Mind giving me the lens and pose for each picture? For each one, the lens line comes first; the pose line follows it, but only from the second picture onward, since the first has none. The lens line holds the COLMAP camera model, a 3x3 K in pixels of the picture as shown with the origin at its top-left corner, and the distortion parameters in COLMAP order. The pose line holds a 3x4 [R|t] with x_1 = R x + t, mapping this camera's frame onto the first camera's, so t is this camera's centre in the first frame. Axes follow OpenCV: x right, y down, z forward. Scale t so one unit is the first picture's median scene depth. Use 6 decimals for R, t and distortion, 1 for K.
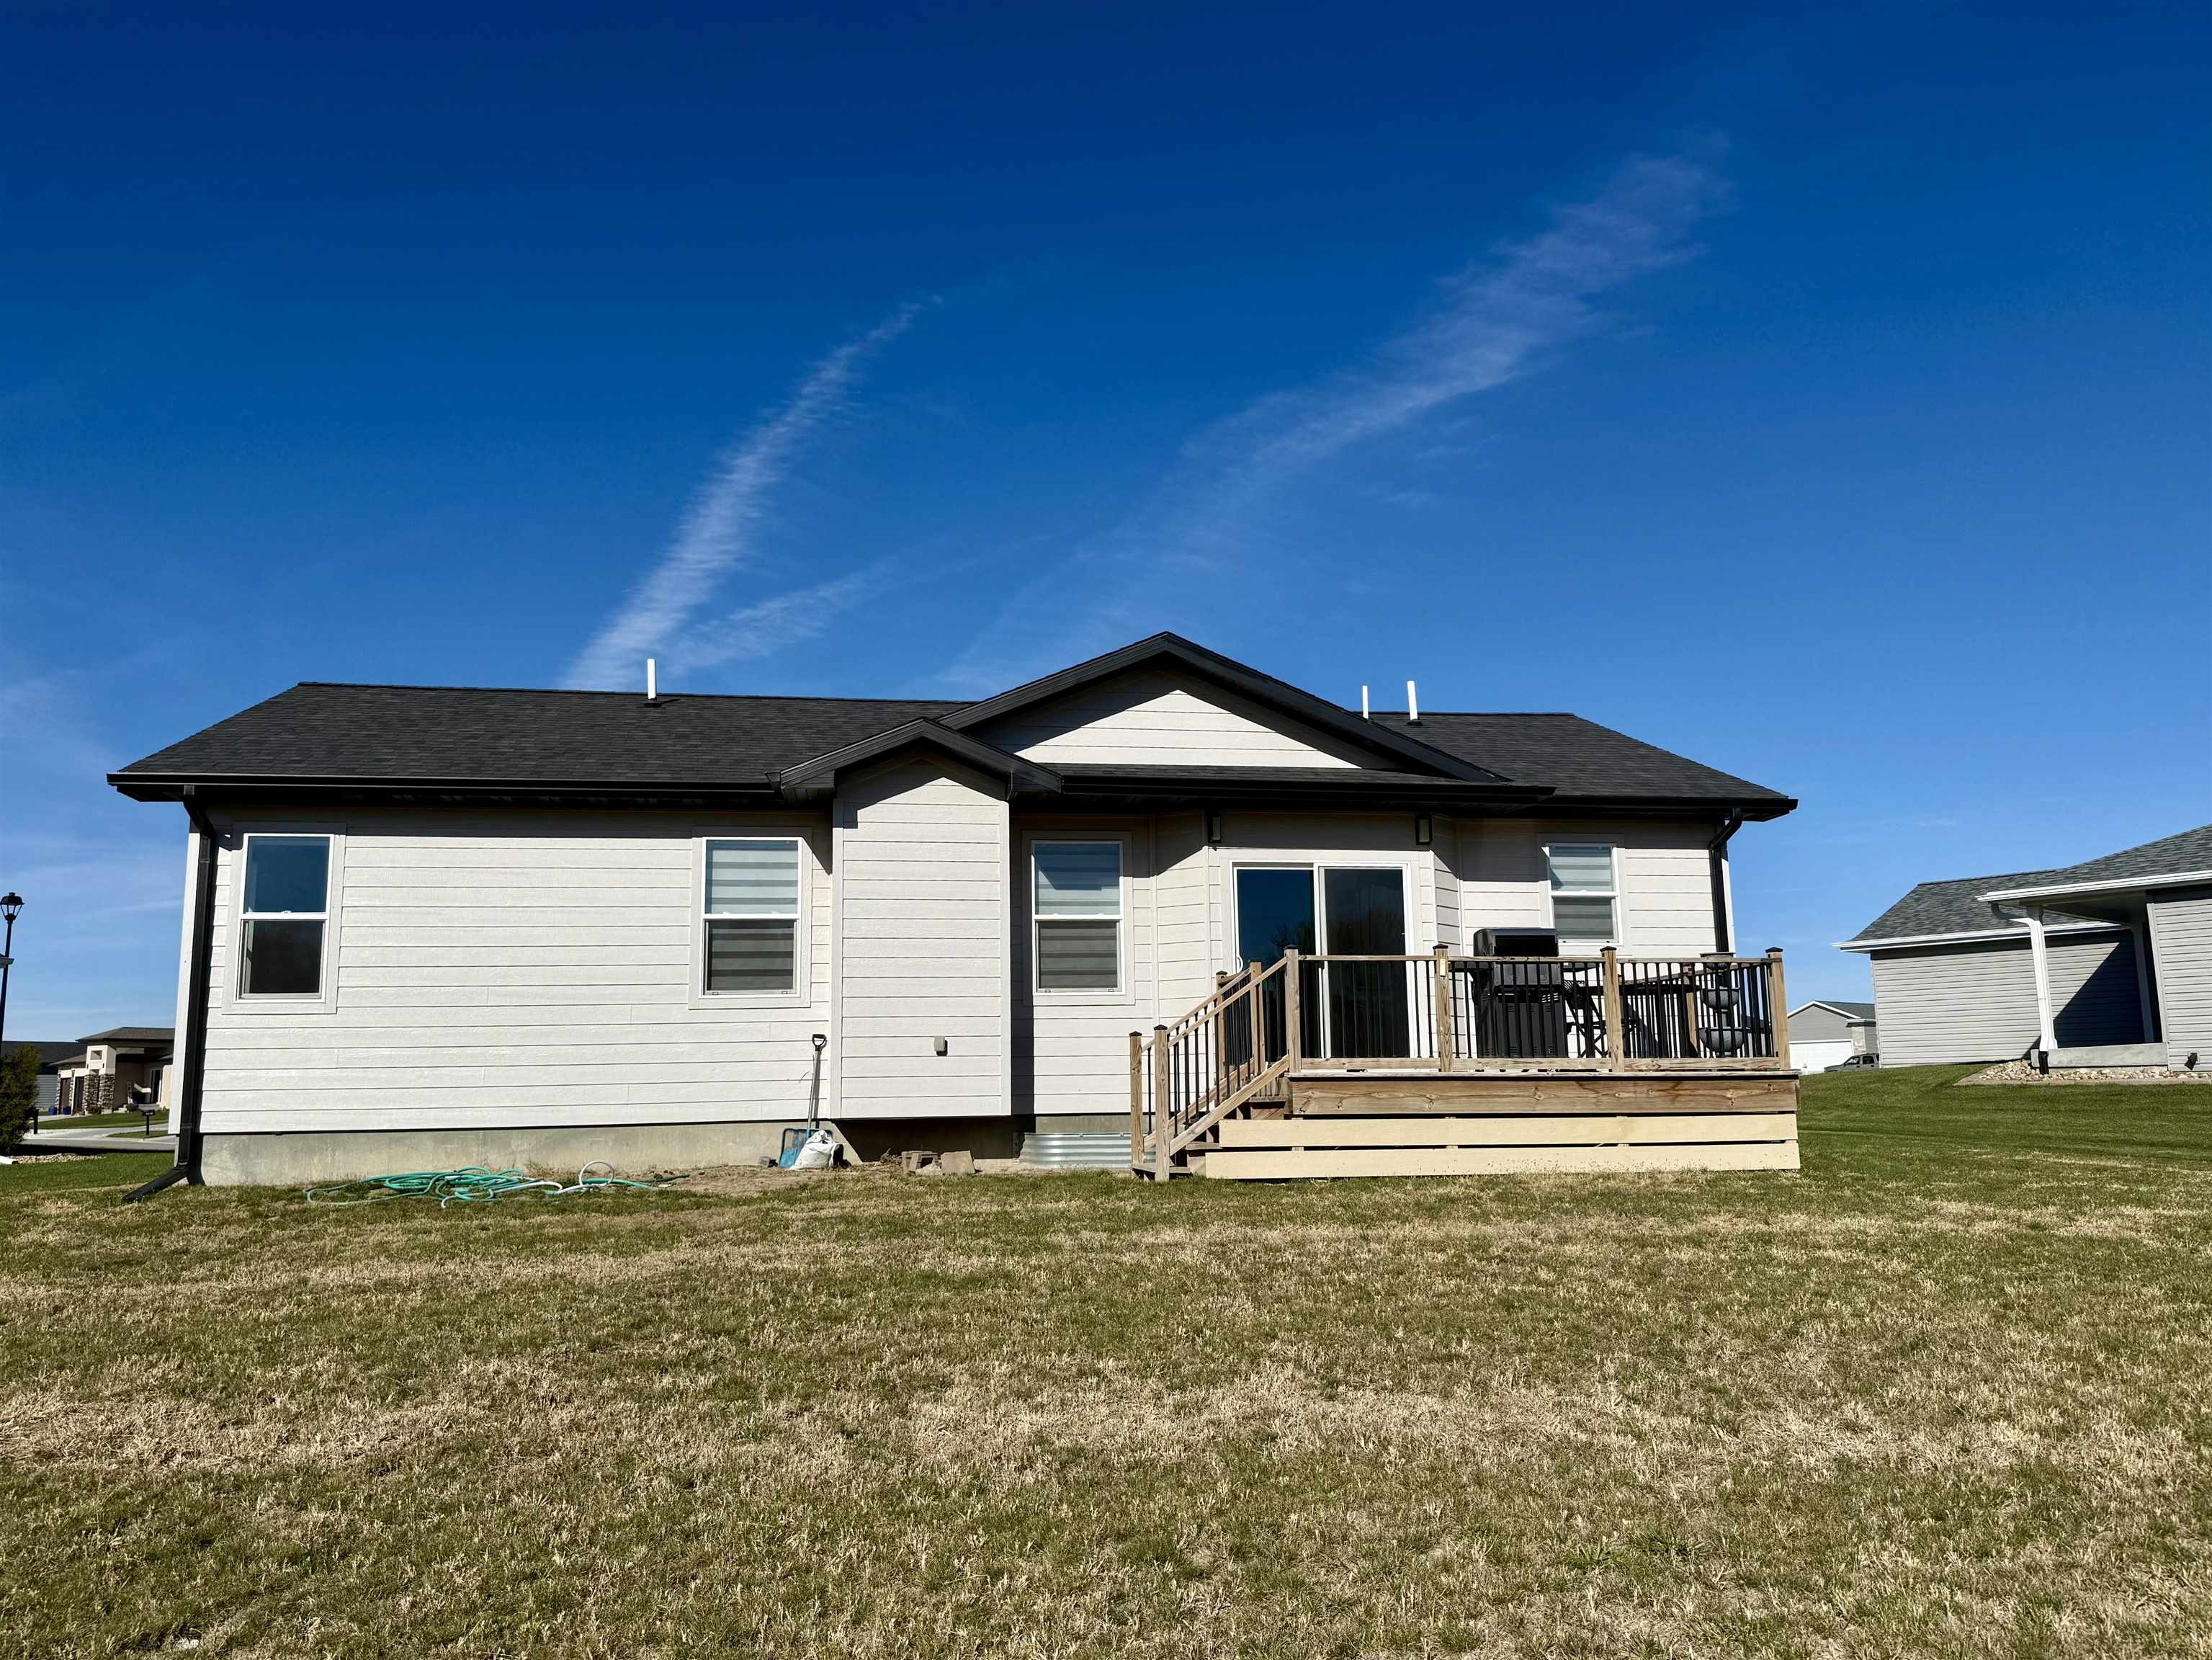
lens RADIAL K [[1627.0, 0, 1102.9], [0, 1627.0, 785.2], [0, 0, 1]] dist [0.082945, -0.107002]
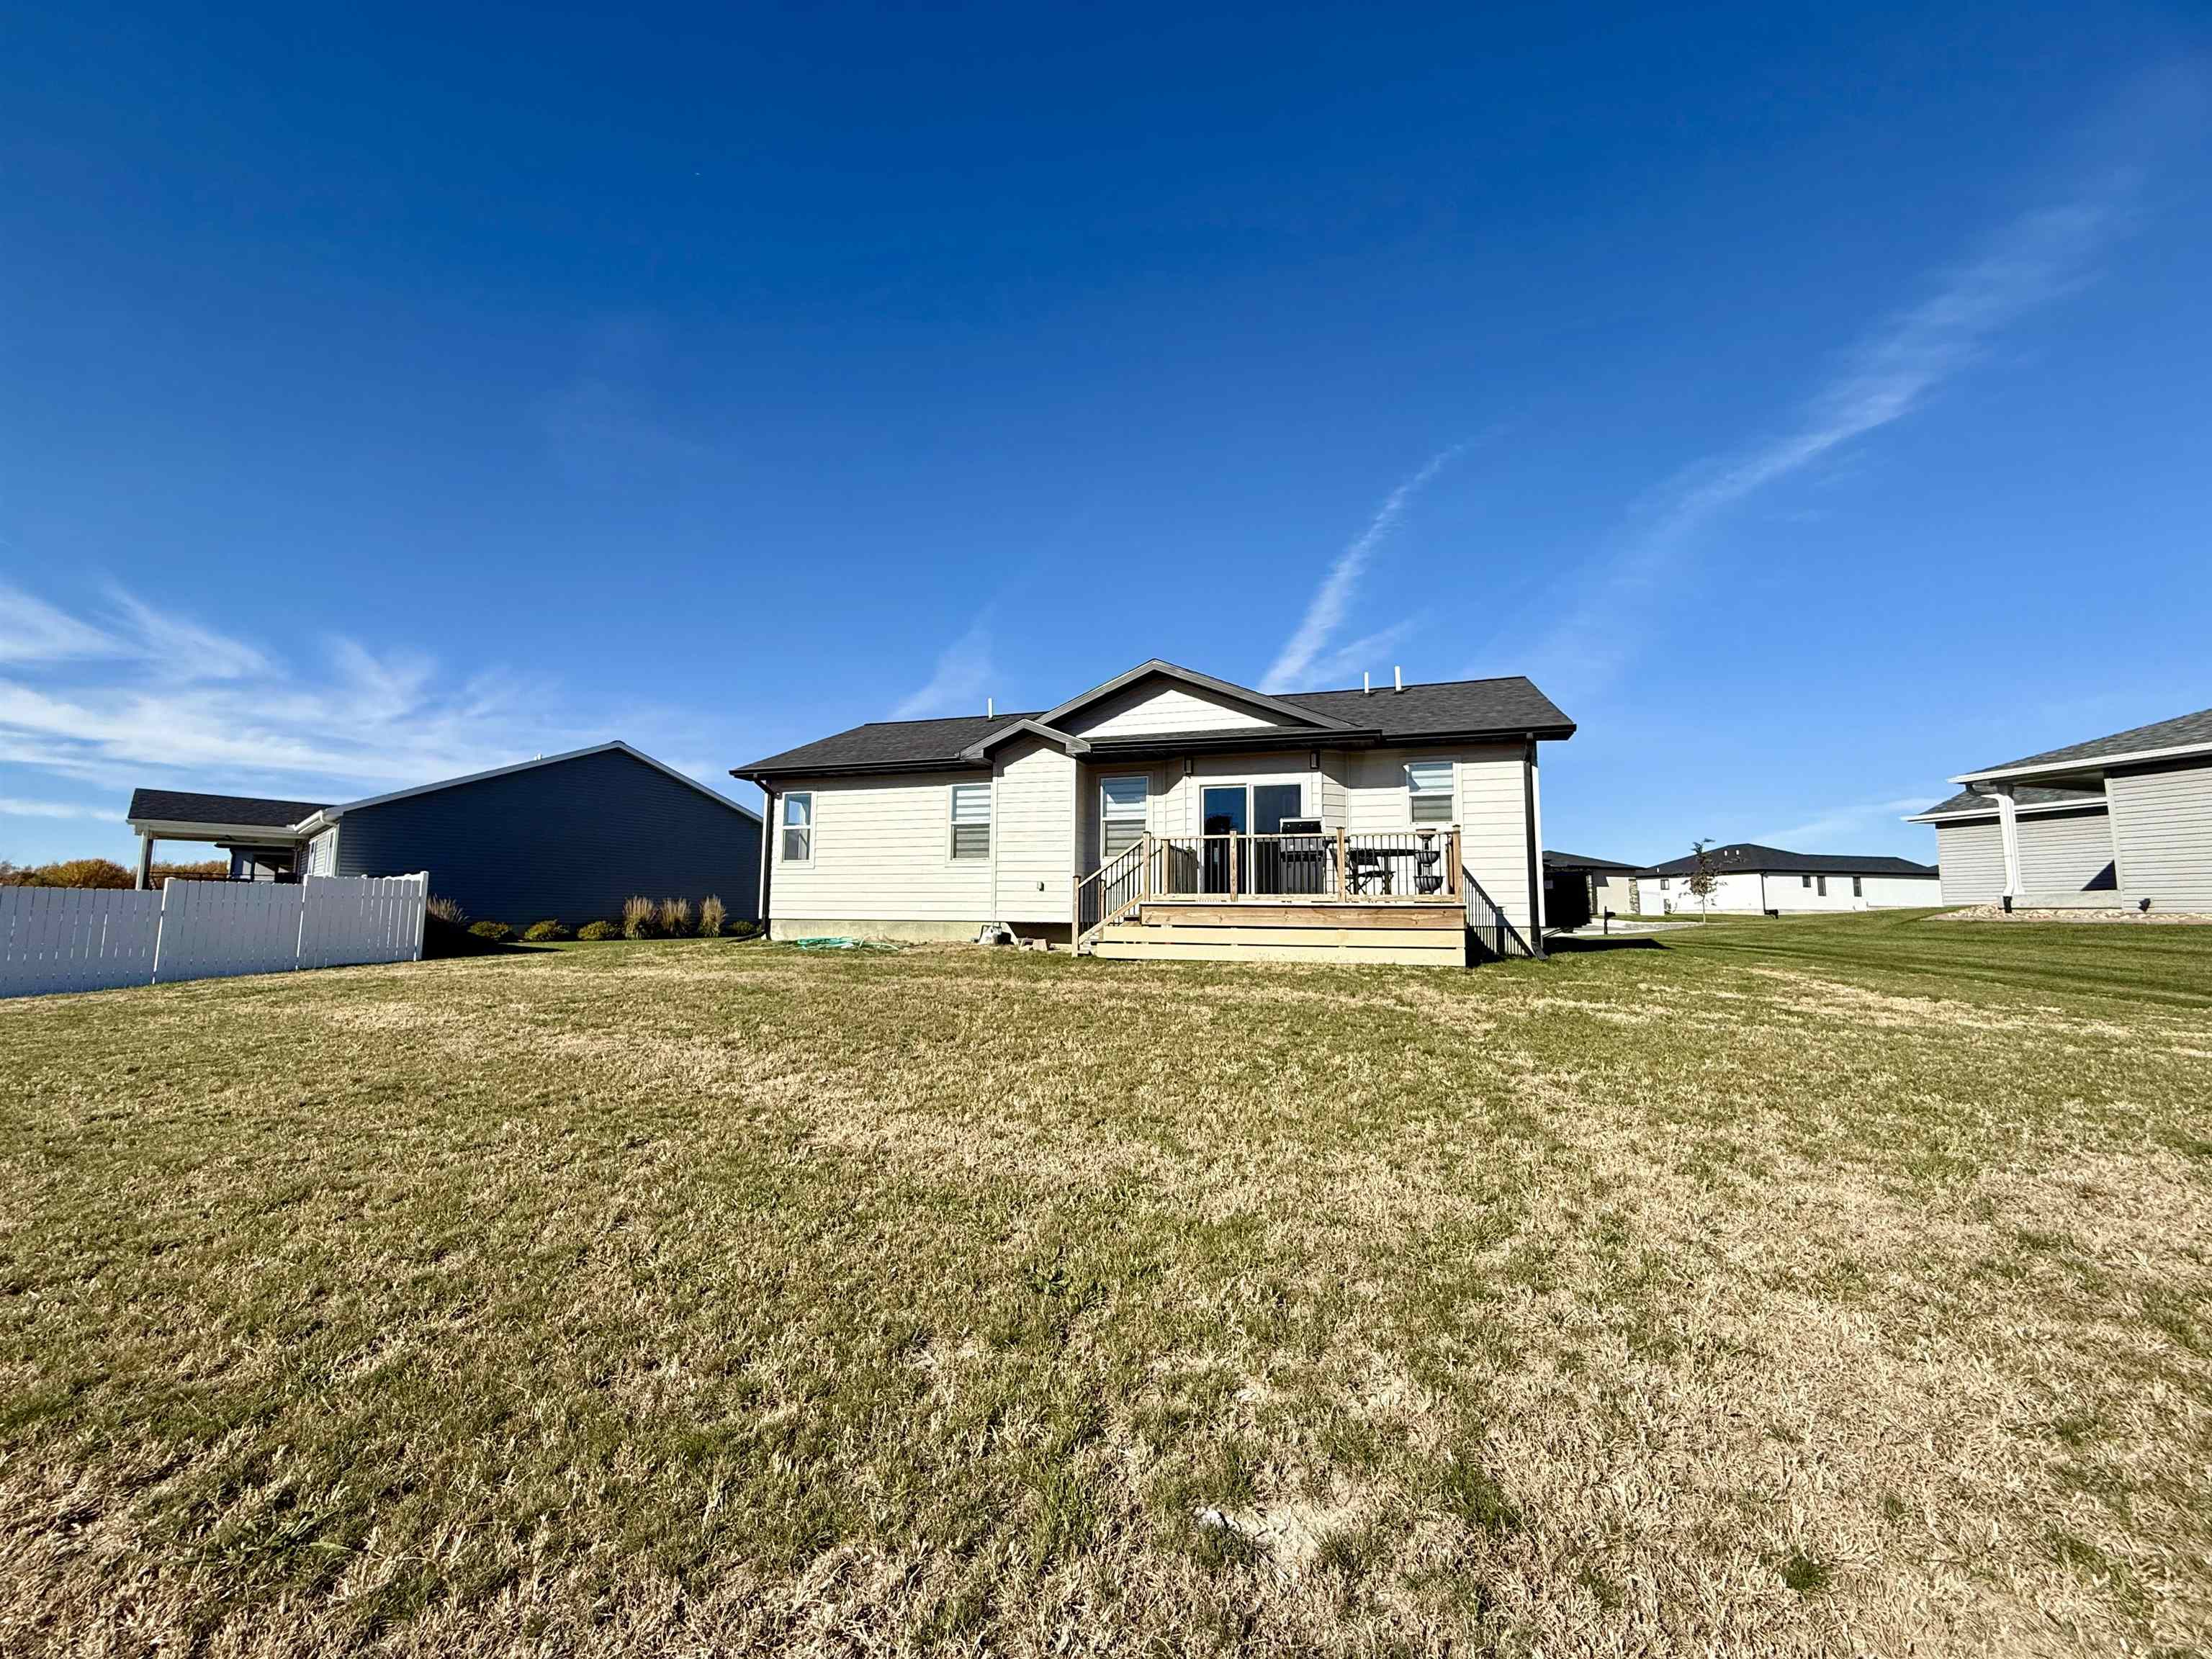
lens RADIAL K [[883.4, 0, 1097.8], [0, 883.4, 825.7], [0, 0, 1]] dist [-0.000398, 0.000202]
pose [[0.881629, -0.024844, -0.471288, 0.463223], [0.065840, 0.995322, 0.070698, 0.017297], [0.467327, -0.093359, 0.879141, 0.105127]]
